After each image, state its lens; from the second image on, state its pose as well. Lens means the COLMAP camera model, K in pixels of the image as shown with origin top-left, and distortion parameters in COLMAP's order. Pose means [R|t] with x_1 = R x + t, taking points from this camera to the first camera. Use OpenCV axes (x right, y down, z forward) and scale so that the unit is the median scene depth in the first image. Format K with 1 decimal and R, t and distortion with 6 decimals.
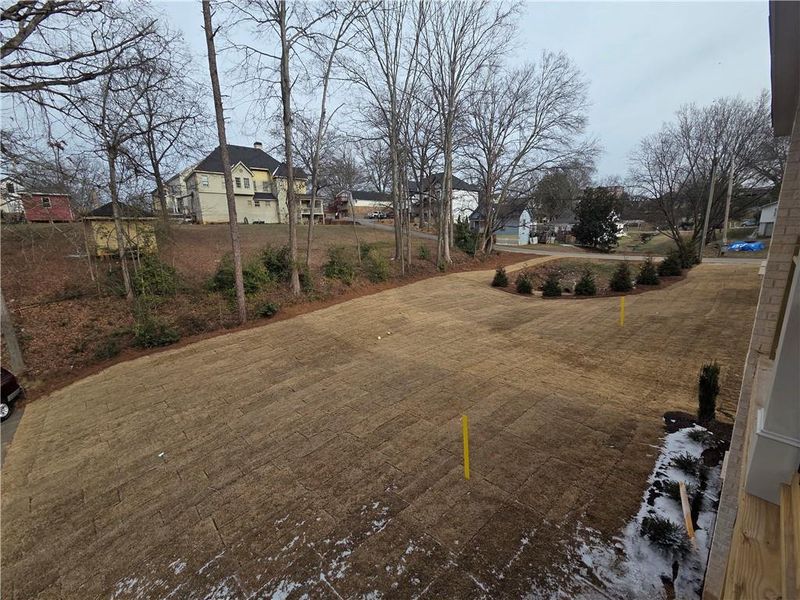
lens RADIAL K [[327.3, 0, 400.2], [0, 327.3, 296.3], [0, 0, 1]] dist [-0.001775, -0.000640]
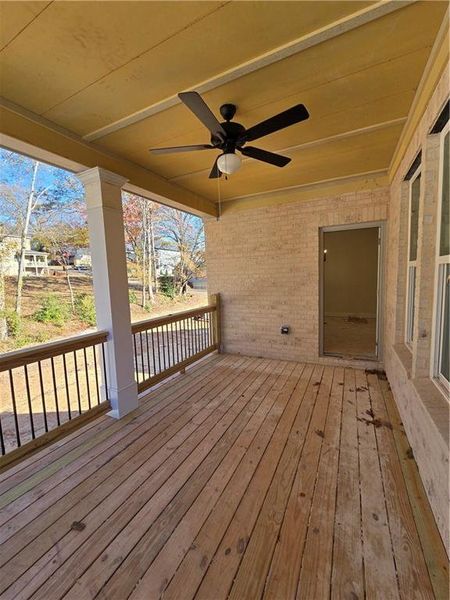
lens RADIAL K [[245.5, 0, 225.8], [0, 245.5, 298.7], [0, 0, 1]] dist [-0.001775, -0.000640]
pose [[0.930812, -0.038290, 0.363486, 0.087796], [0.079903, 0.991760, -0.100141, 0.001373], [-0.356656, 0.122256, 0.926202, -0.075873]]
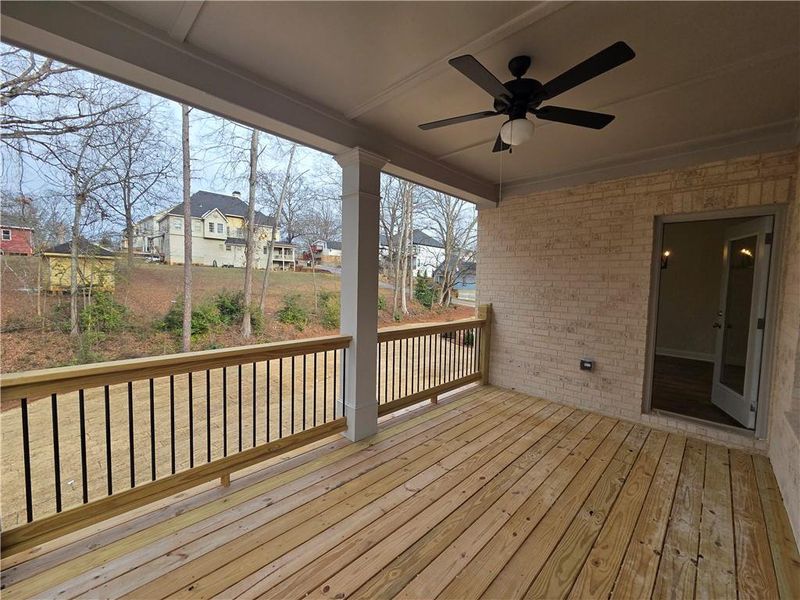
lens RADIAL K [[327.3, 0, 403.5], [0, 327.3, 298.0], [0, 0, 1]] dist [-0.001775, -0.000640]
pose [[0.995939, 0.049050, 0.075498, 0.087664], [-0.037605, 0.988544, -0.146171, 0.004149], [-0.081803, 0.142738, 0.986374, -0.080788]]
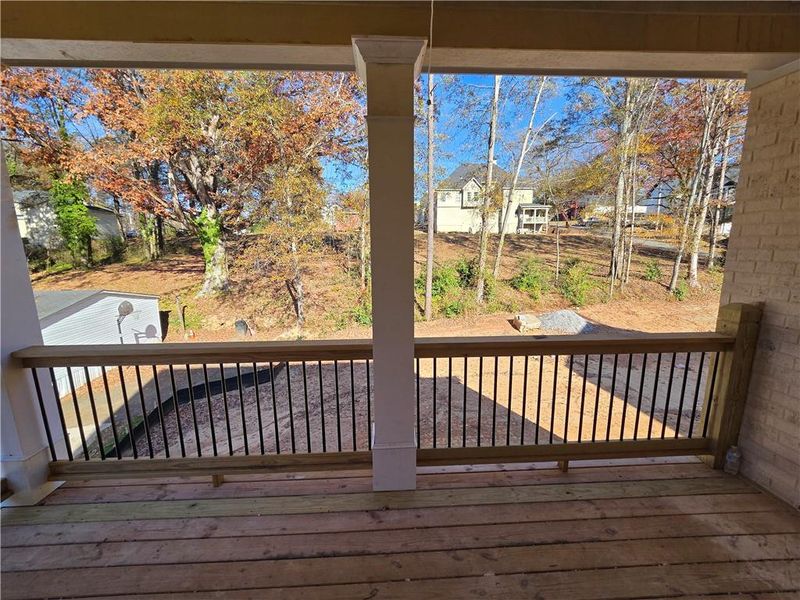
lens RADIAL K [[327.3, 0, 402.5], [0, 327.3, 300.2], [0, 0, 1]] dist [-0.001775, -0.000640]
pose [[0.776954, 0.130075, -0.615973, 0.138459], [-0.135511, 0.990041, 0.038141, -0.016206], [0.614800, 0.053837, 0.786843, -0.012232]]
